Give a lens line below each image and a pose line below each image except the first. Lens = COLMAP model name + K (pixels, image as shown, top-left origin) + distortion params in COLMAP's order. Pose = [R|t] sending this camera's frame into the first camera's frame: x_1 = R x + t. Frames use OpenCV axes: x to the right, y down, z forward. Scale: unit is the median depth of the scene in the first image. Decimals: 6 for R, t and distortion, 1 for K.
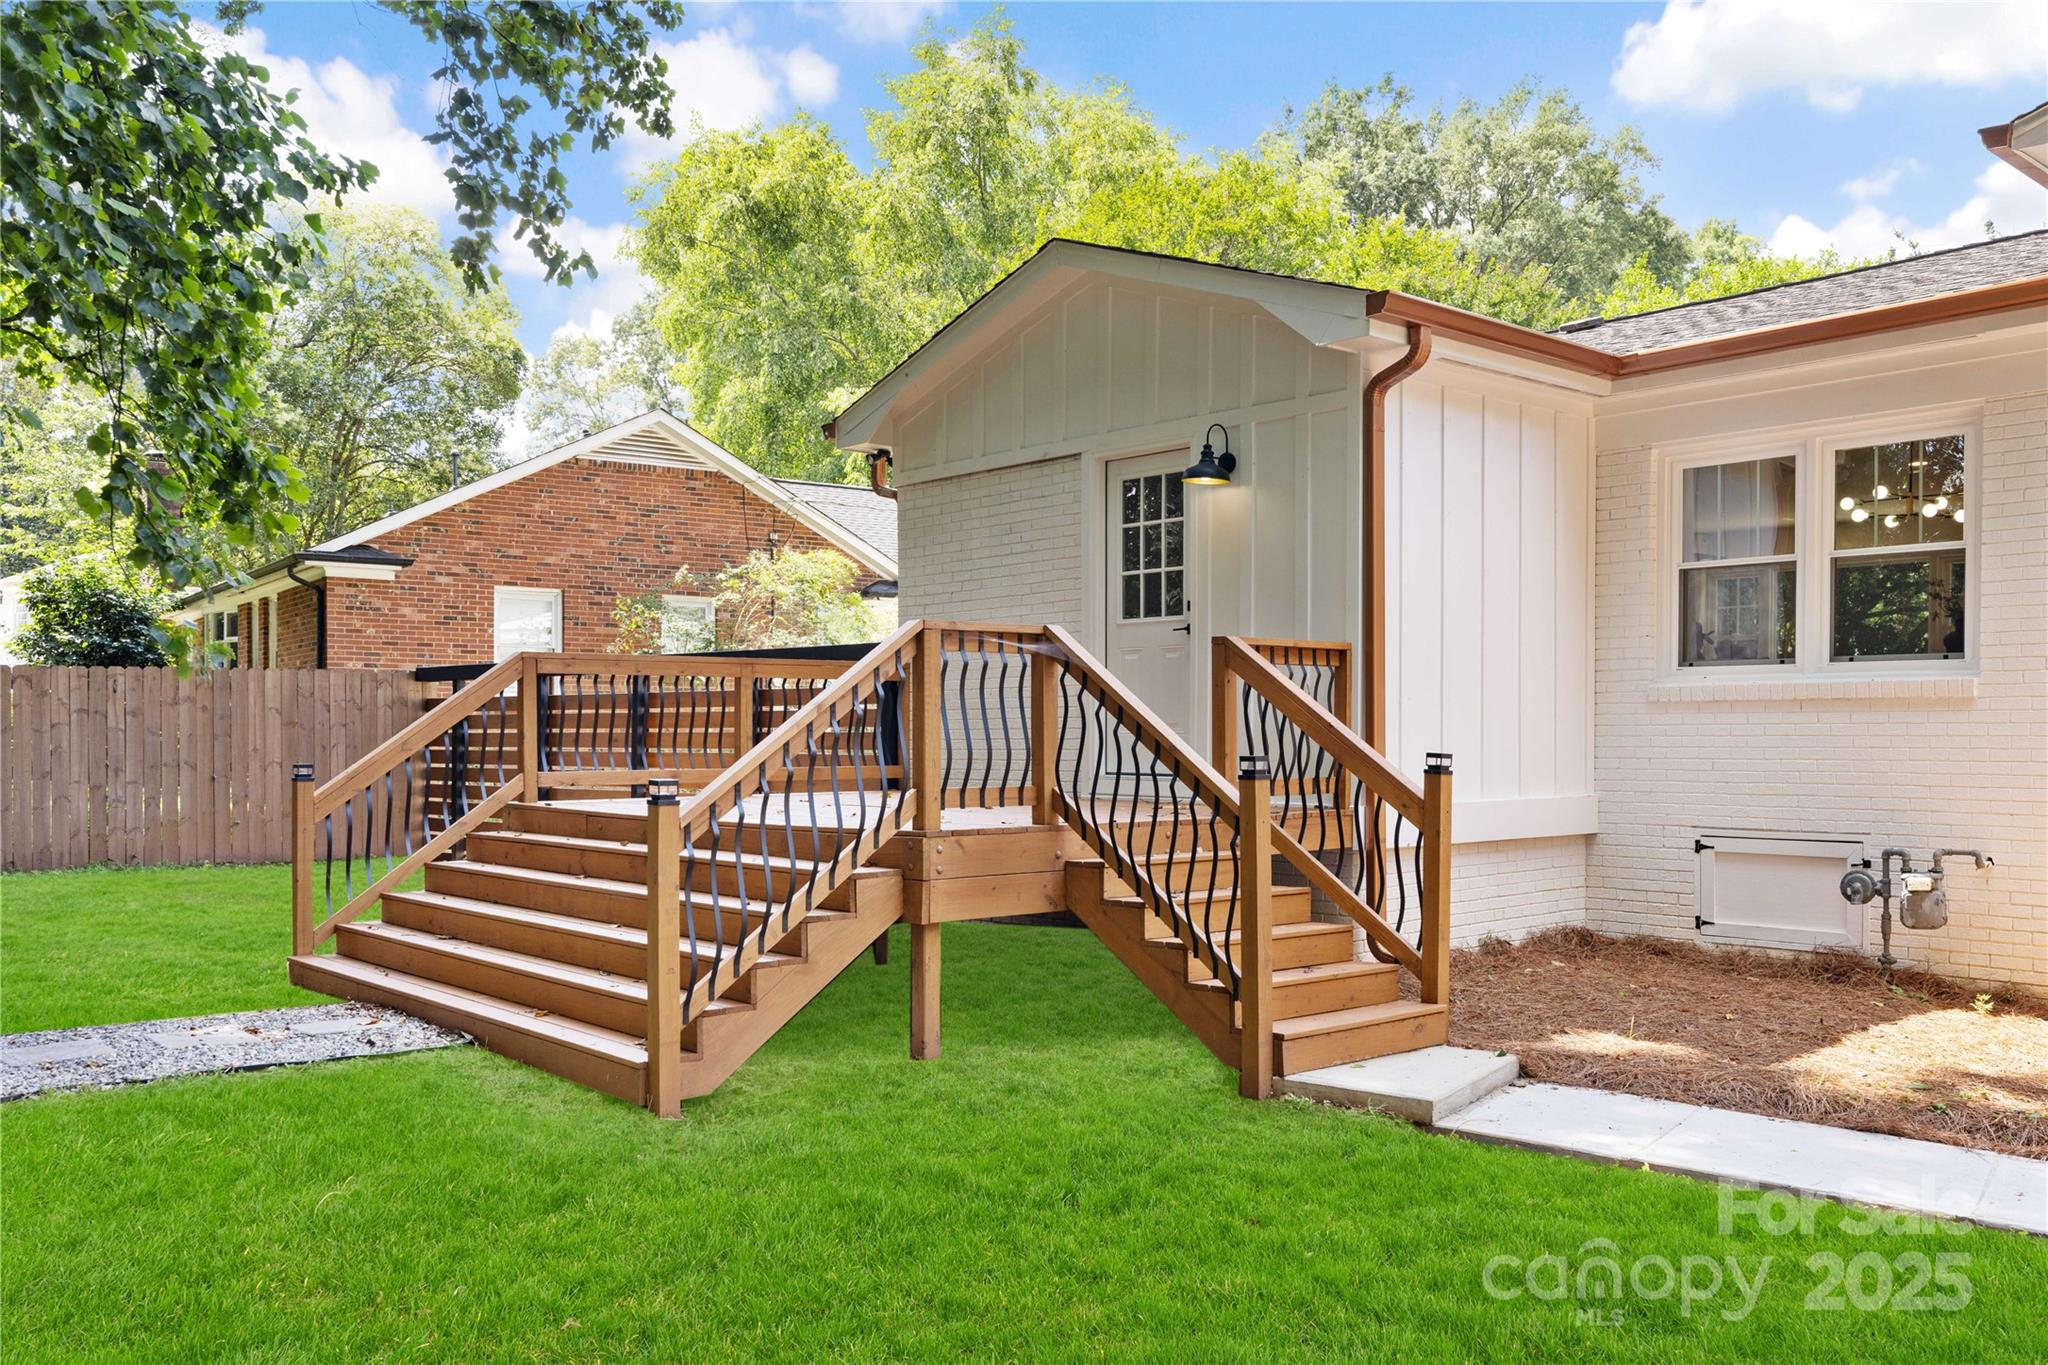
lens RADIAL K [[1623.6, 0, 1027.6], [0, 1623.6, 735.1], [0, 0, 1]] dist [-0.007131, 0.005371]
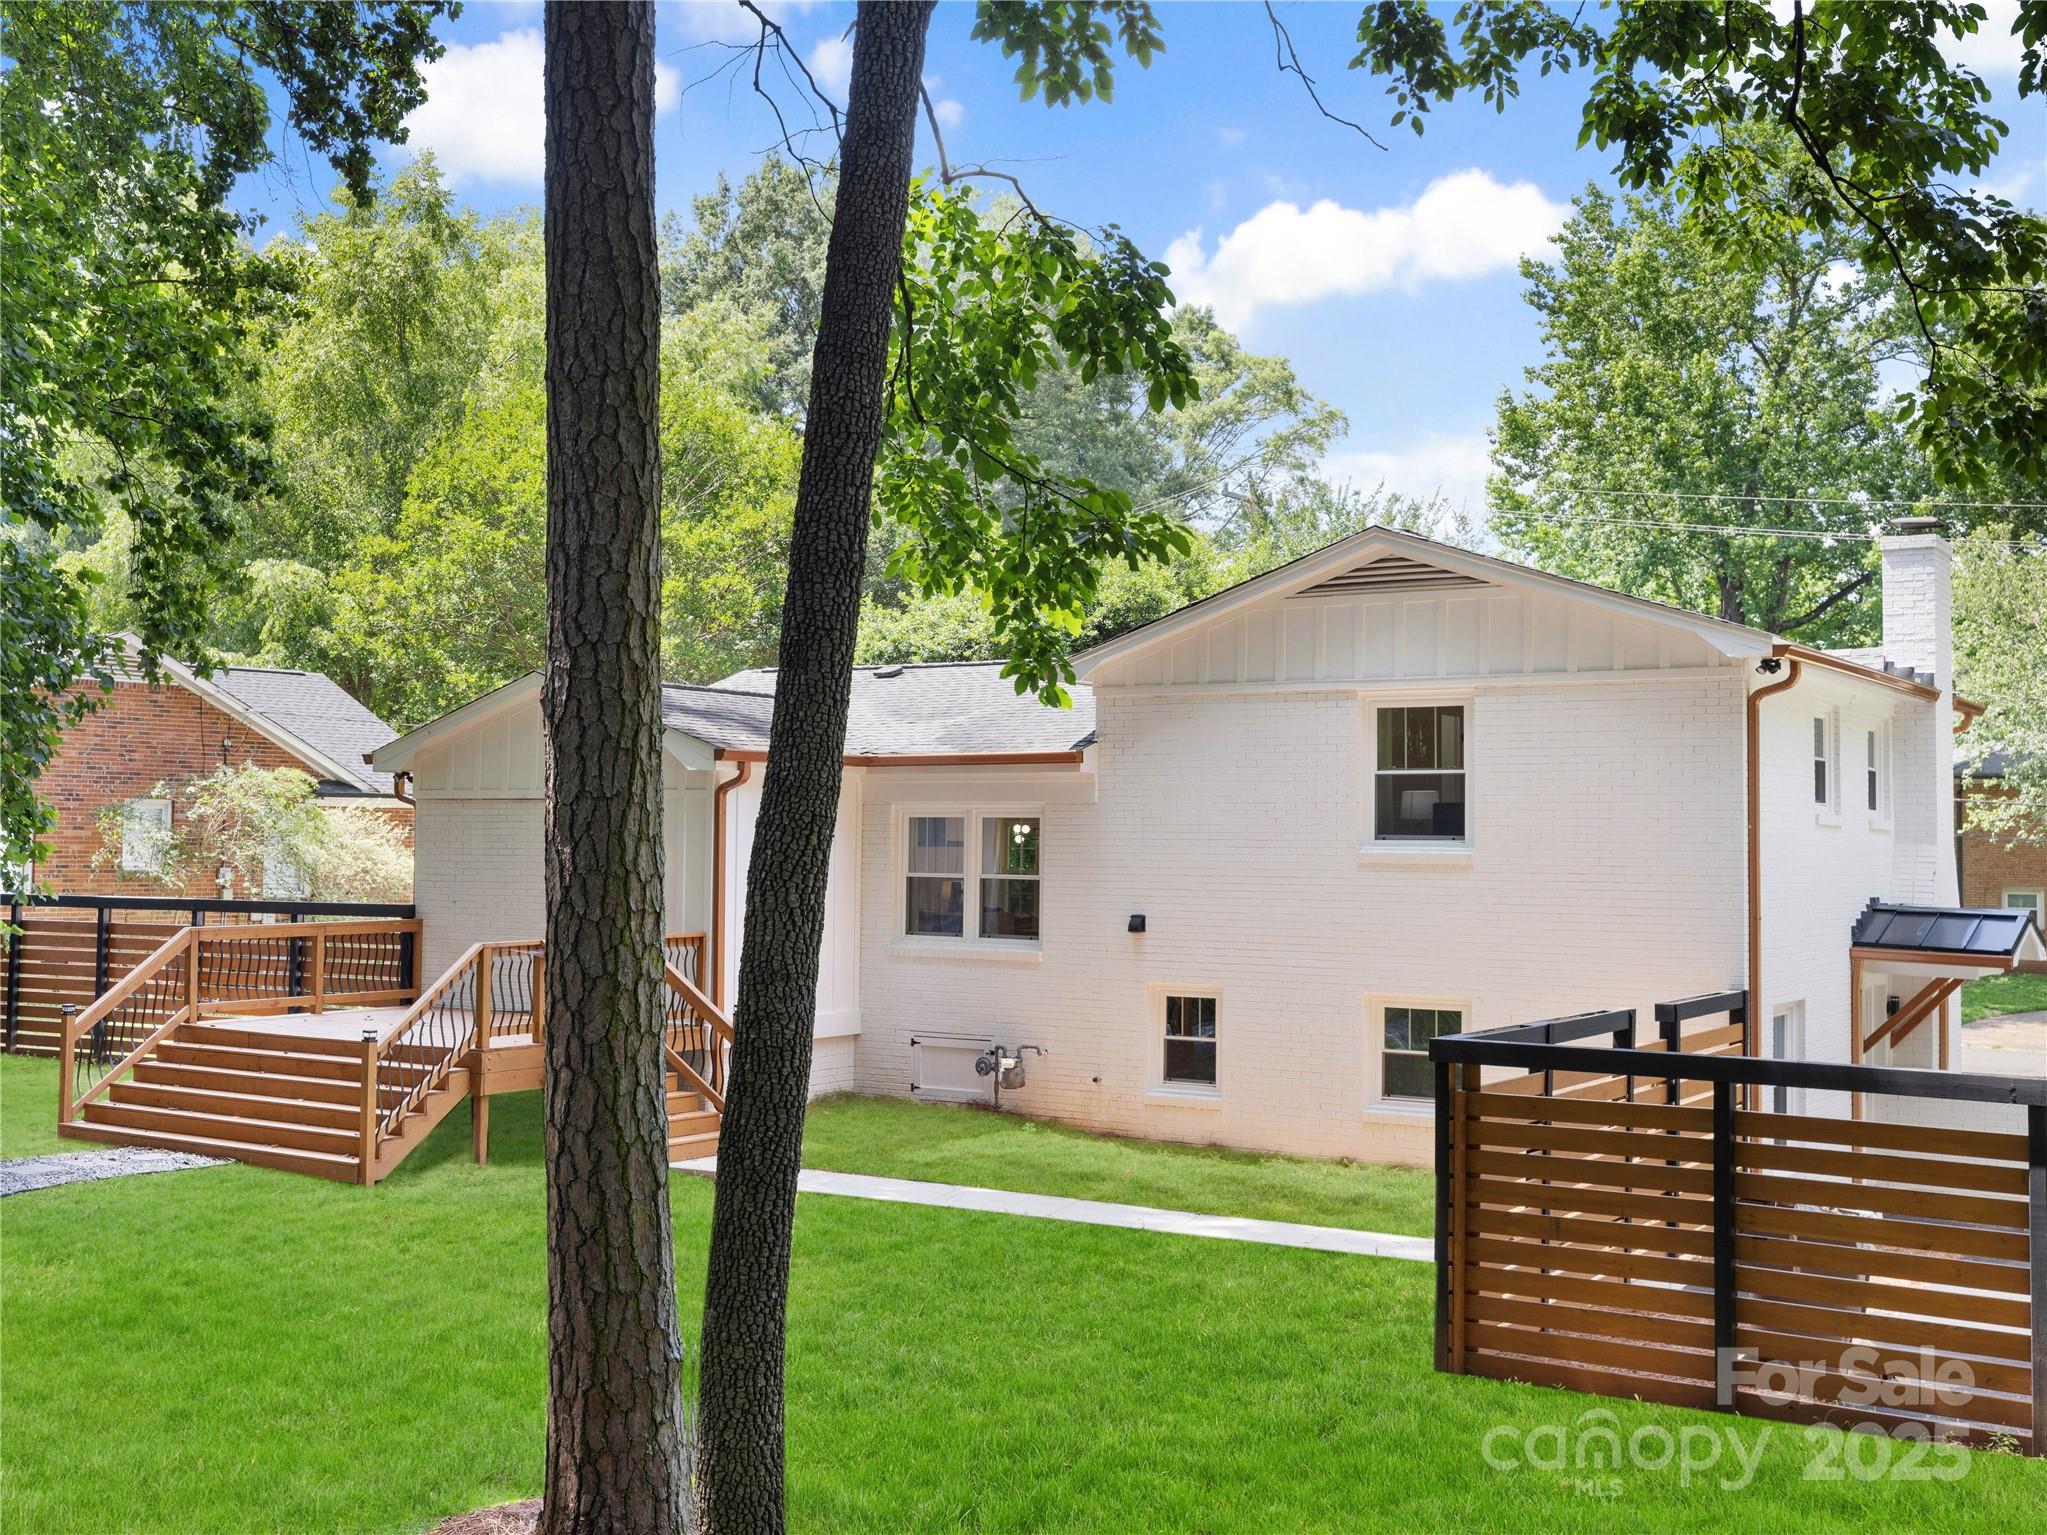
lens RADIAL K [[1945.4, 0, 903.3], [0, 1945.4, 764.9], [0, 0, 1]] dist [-0.006911, -0.000463]
pose [[0.968072, 0.023592, 0.249558, -0.119189], [-0.010781, 0.998559, -0.052576, -0.121674], [-0.250439, 0.048207, 0.966932, -1.046811]]
